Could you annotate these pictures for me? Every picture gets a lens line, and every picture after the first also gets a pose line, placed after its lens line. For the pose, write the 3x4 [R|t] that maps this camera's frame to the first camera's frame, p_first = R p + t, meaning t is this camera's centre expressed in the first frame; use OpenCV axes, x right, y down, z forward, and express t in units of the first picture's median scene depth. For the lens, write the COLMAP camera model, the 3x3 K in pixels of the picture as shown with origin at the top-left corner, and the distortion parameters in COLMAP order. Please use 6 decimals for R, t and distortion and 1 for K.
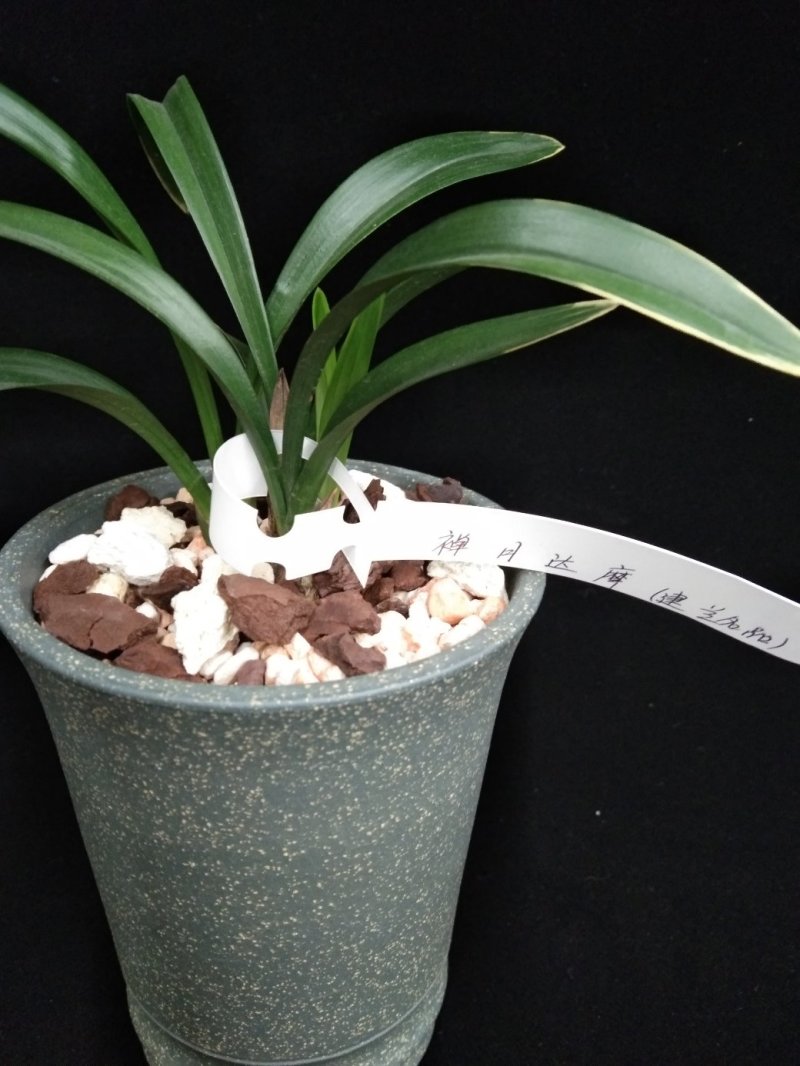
lens RADIAL K [[874.1, 0, 396.1], [0, 874.1, 528.3], [0, 0, 1]] dist [0.111971, -0.335255]
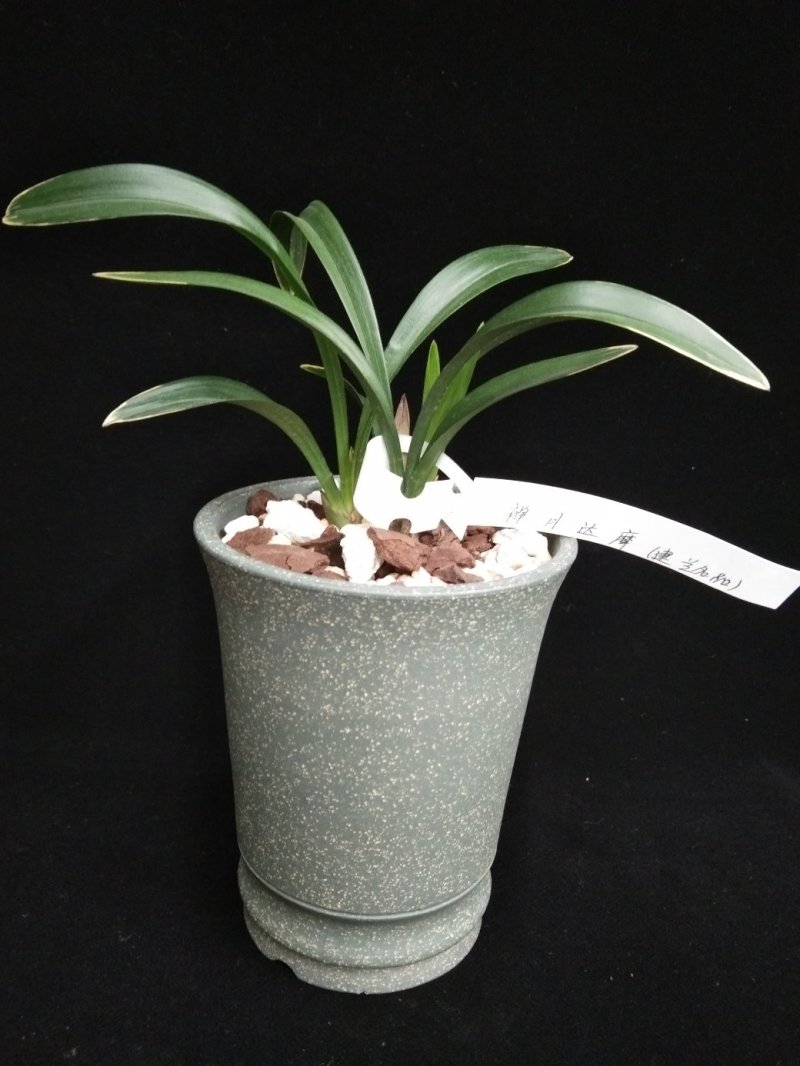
lens RADIAL K [[874.1, 0, 396.1], [0, 874.1, 528.3], [0, 0, 1]] dist [0.111971, -0.335255]
pose [[0.996604, 0.003417, 0.082269, -0.273471], [0.006174, 0.993224, -0.116050, 0.223871], [-0.082108, 0.116164, 0.989830, -0.458040]]
